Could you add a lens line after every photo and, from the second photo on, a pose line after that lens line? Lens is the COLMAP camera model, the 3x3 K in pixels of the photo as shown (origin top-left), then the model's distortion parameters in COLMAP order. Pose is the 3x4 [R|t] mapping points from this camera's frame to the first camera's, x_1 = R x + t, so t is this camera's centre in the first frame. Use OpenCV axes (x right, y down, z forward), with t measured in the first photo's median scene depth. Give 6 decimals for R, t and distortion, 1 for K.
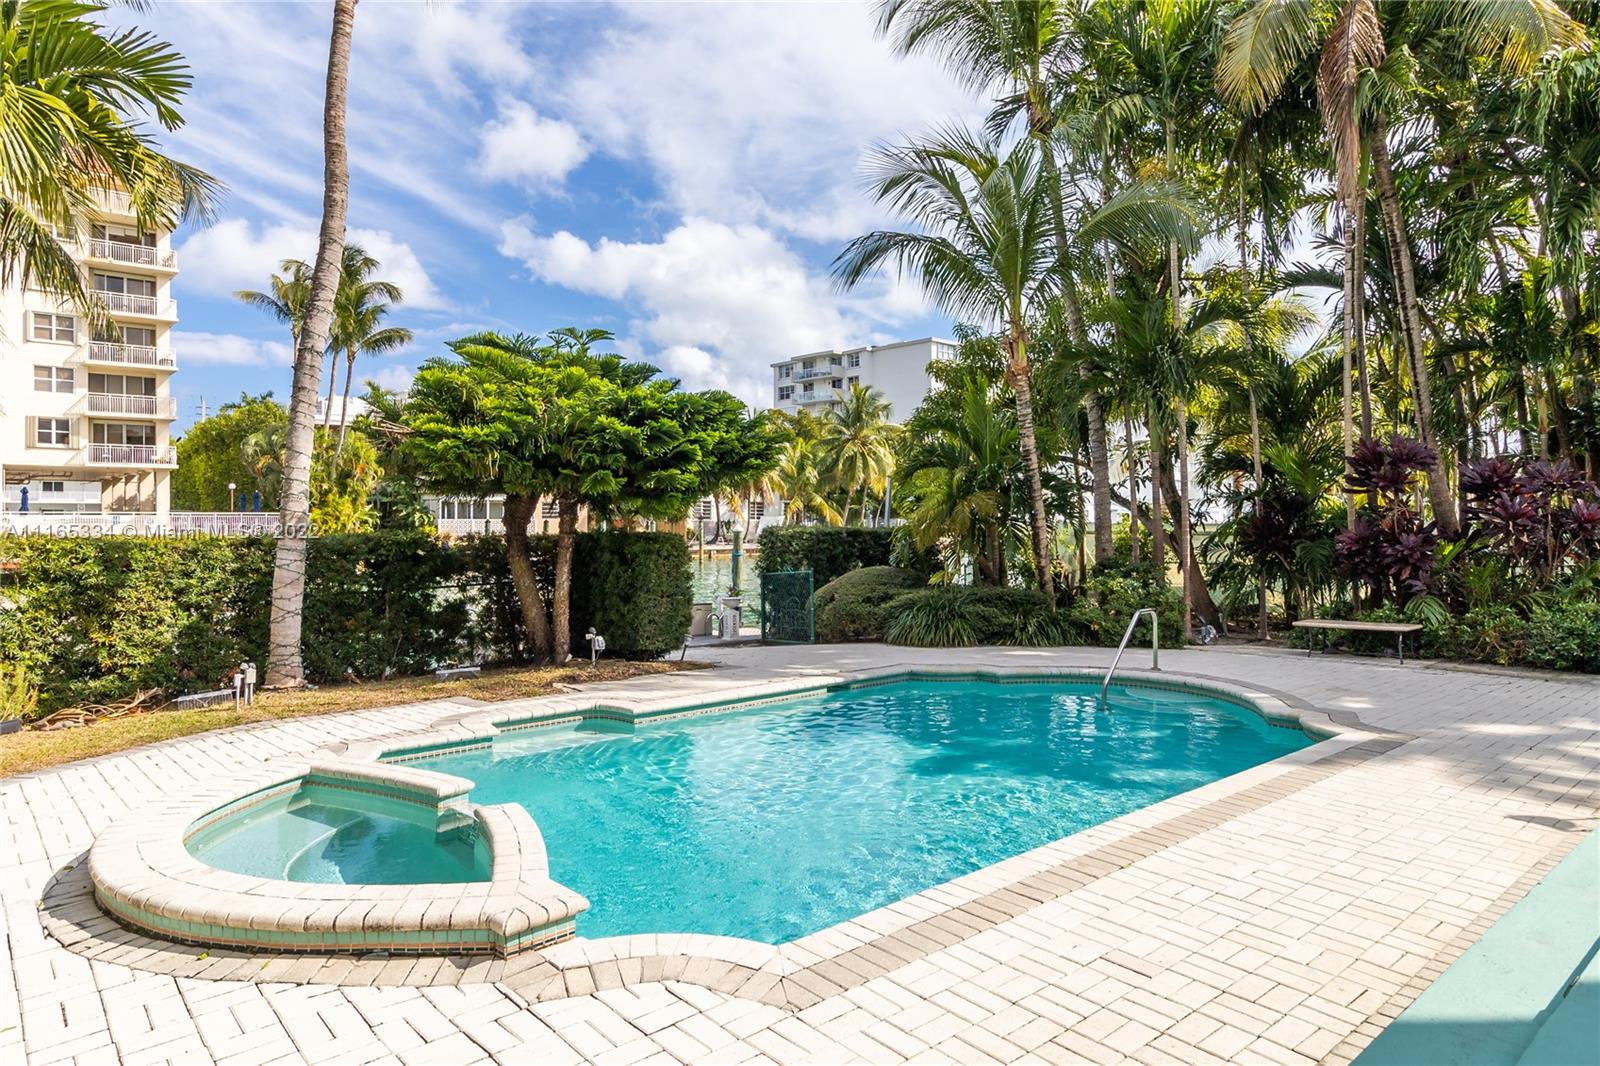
lens RADIAL K [[982.2, 0, 797.5], [0, 982.2, 527.5], [0, 0, 1]] dist [0.000621, -0.002021]
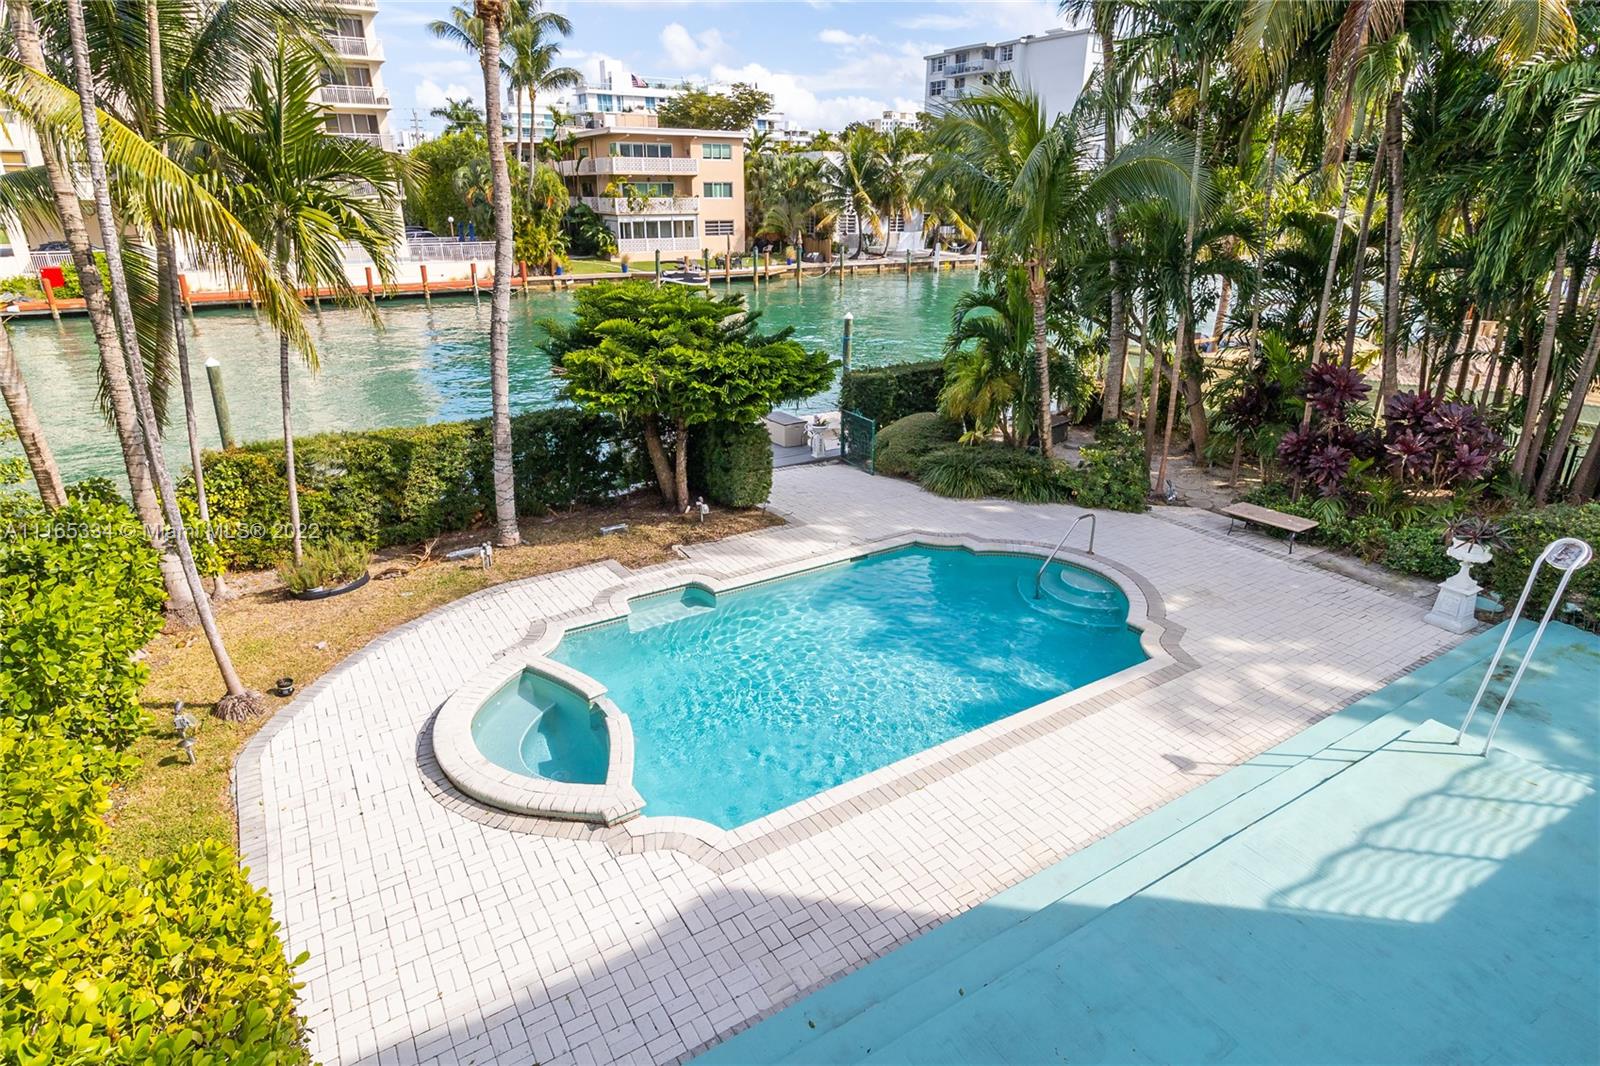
lens RADIAL K [[867.0, 0, 800.0], [0, 867.0, 533.0], [0, 0, 1]] dist [-0.002850, 0.000687]
pose [[0.986486, 0.062650, -0.151397, 0.027876], [-0.004060, 0.933074, 0.359663, -0.063900], [0.163797, -0.354187, 0.920718, -0.038347]]
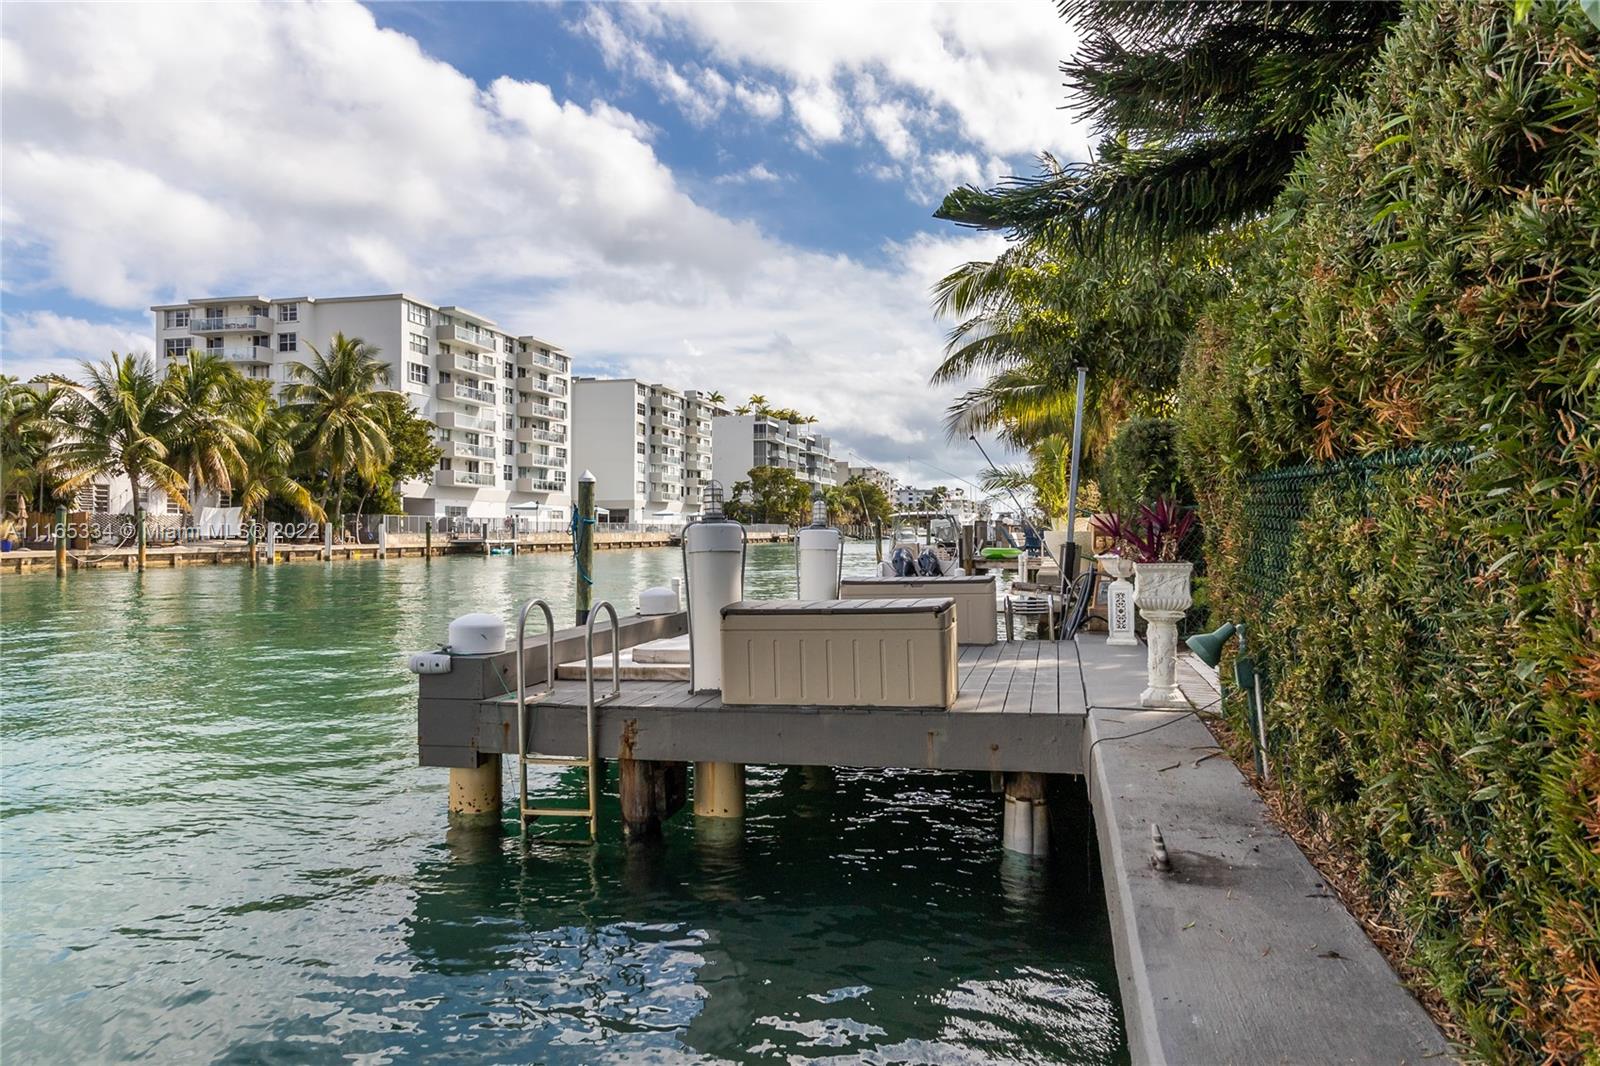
lens RADIAL K [[1039.0, 0, 800.0], [0, 1039.0, 527.3], [0, 0, 1]] dist [-0.002443, -0.000575]
pose [[0.824061, 0.001164, 0.566500, -0.149595], [0.004884, 0.999946, -0.009159, 0.017055], [-0.566481, 0.010314, 0.824011, 0.205312]]
